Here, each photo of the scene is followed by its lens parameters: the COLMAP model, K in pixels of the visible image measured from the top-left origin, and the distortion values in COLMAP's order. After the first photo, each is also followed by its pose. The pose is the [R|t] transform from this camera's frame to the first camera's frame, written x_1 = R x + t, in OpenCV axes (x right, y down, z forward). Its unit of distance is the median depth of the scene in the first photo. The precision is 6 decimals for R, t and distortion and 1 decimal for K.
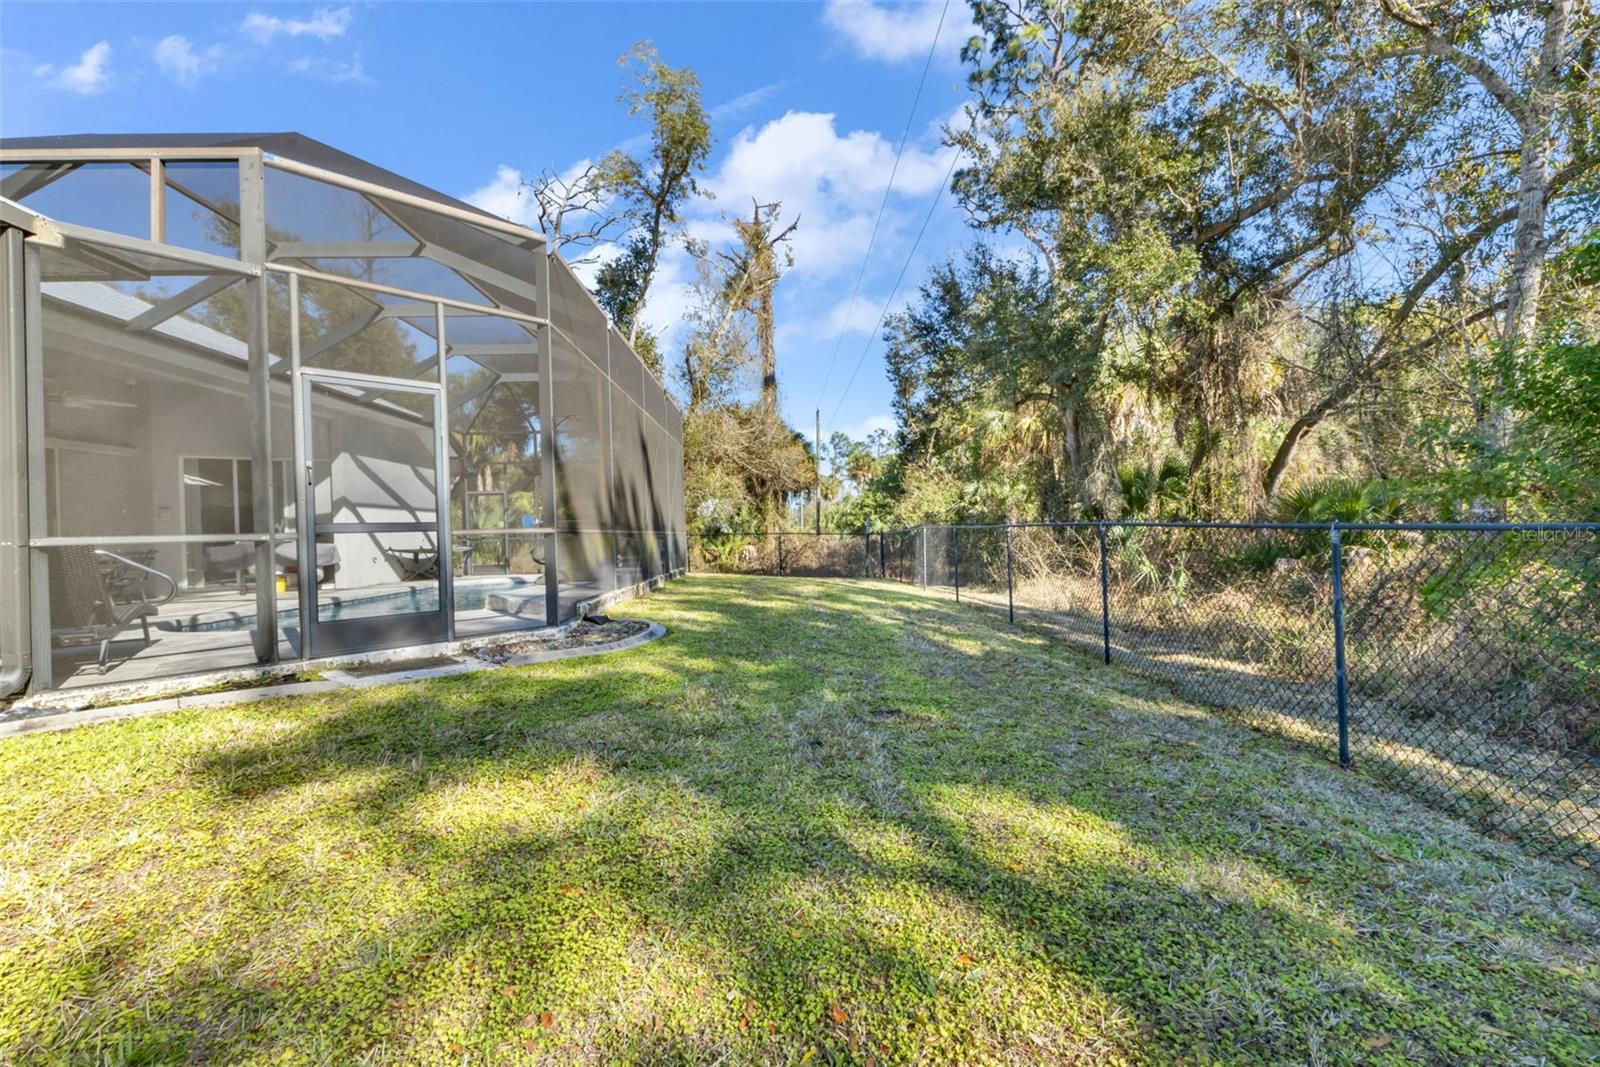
lens RADIAL K [[692.9, 0, 800.1], [0, 692.9, 529.6], [0, 0, 1]] dist [0.009695, -0.000391]
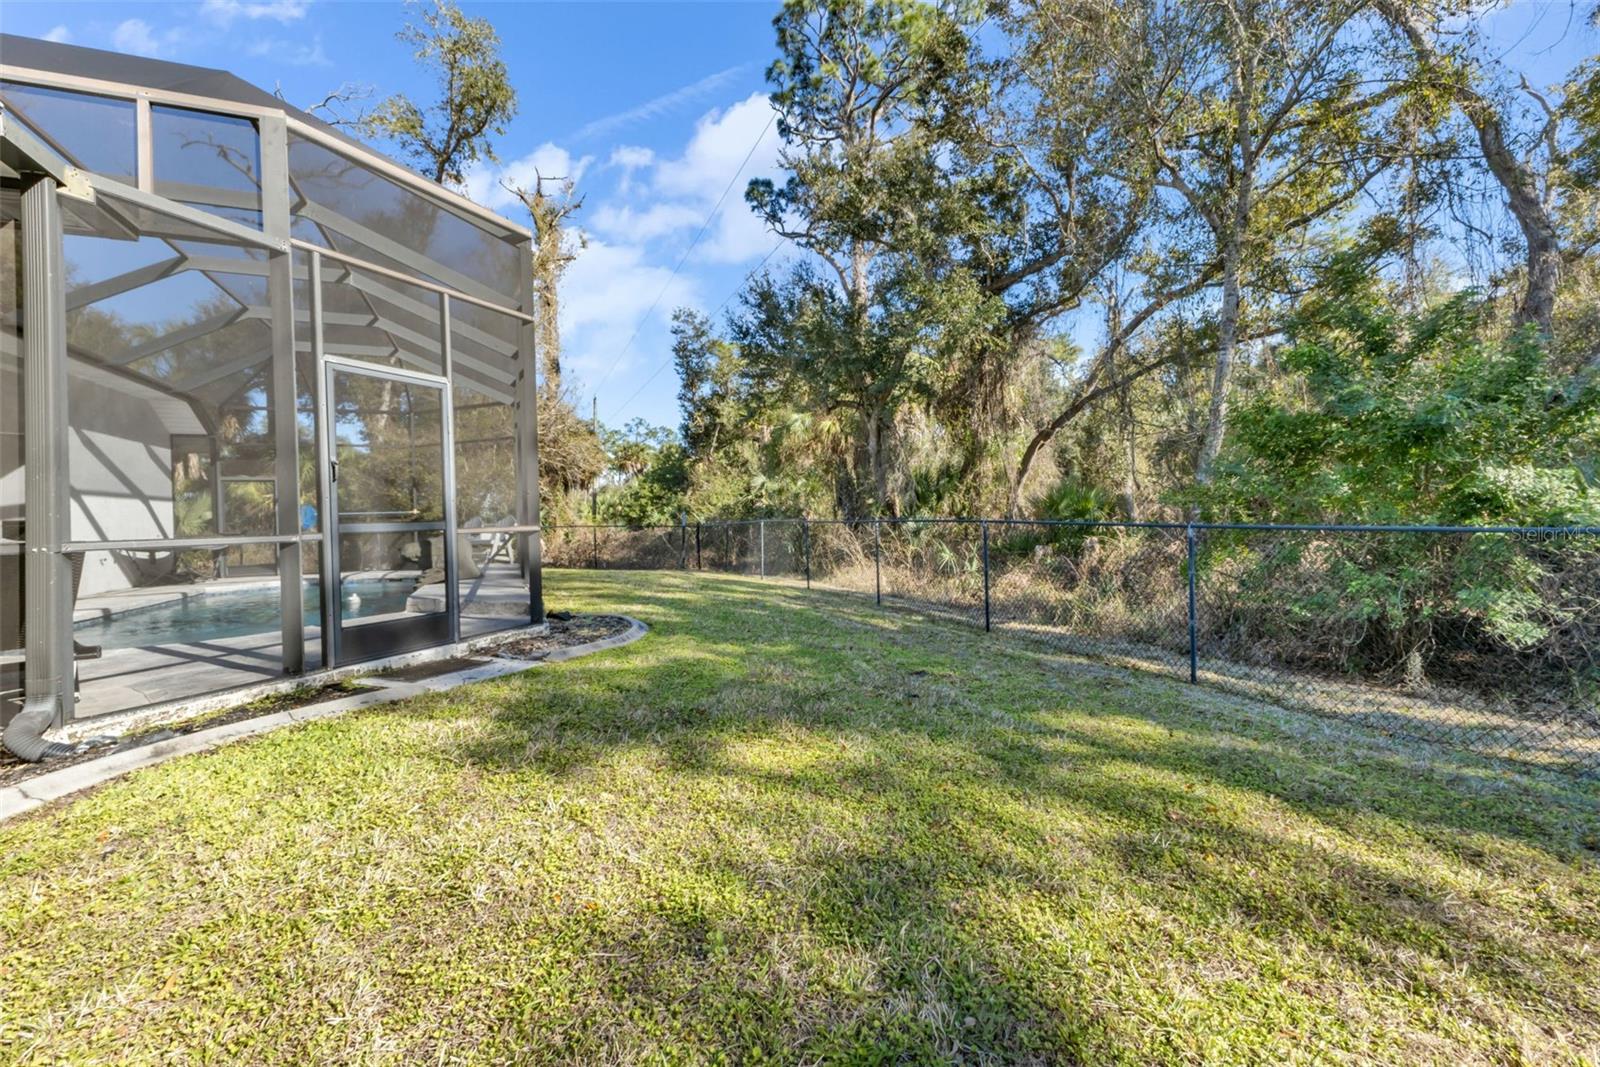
lens RADIAL K [[698.4, 0, 794.1], [0, 698.4, 529.4], [0, 0, 1]] dist [0.011806, 0.000300]
pose [[0.936193, -0.003910, 0.351464, -0.137638], [-0.000812, 0.999911, 0.013286, -0.003903], [-0.351485, -0.012724, 0.936107, -0.029257]]
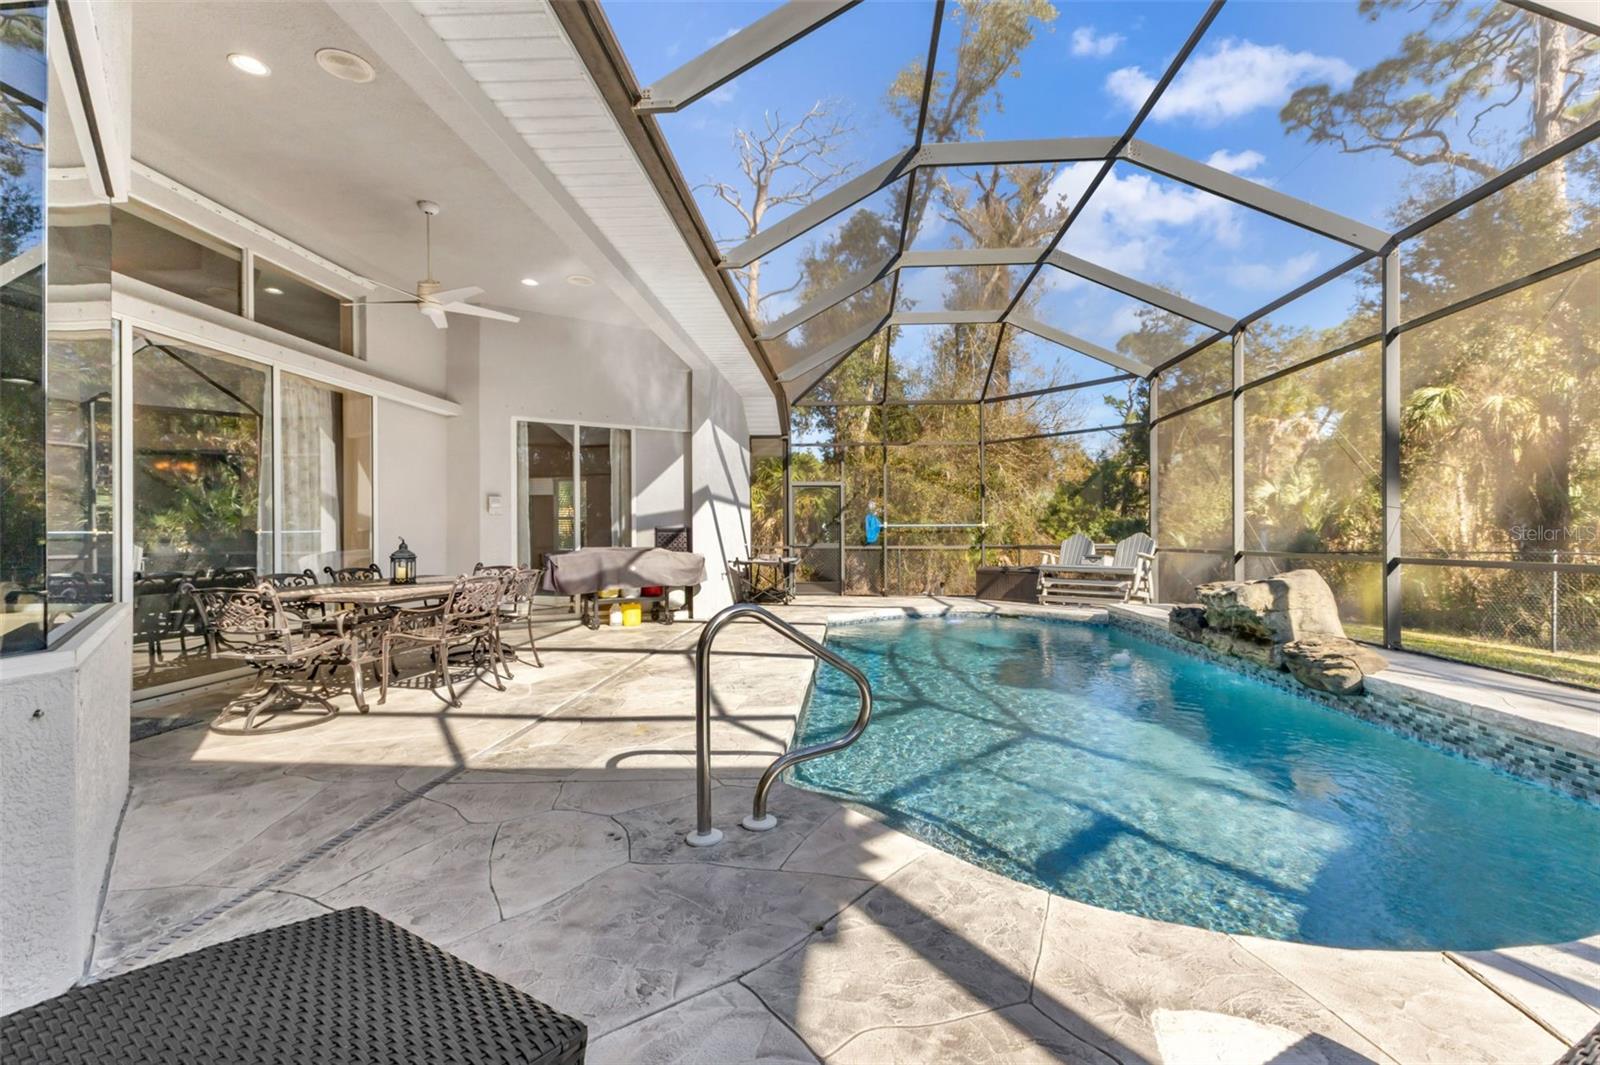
lens RADIAL K [[684.3, 0, 800.0], [0, 684.3, 532.5], [0, 0, 1]] dist [-0.000068, -0.000111]
pose [[0.995598, 0.020881, -0.091368, -0.405727], [-0.020878, 0.999782, 0.000993, -0.002795], [0.091369, 0.000919, 0.995817, 0.282541]]
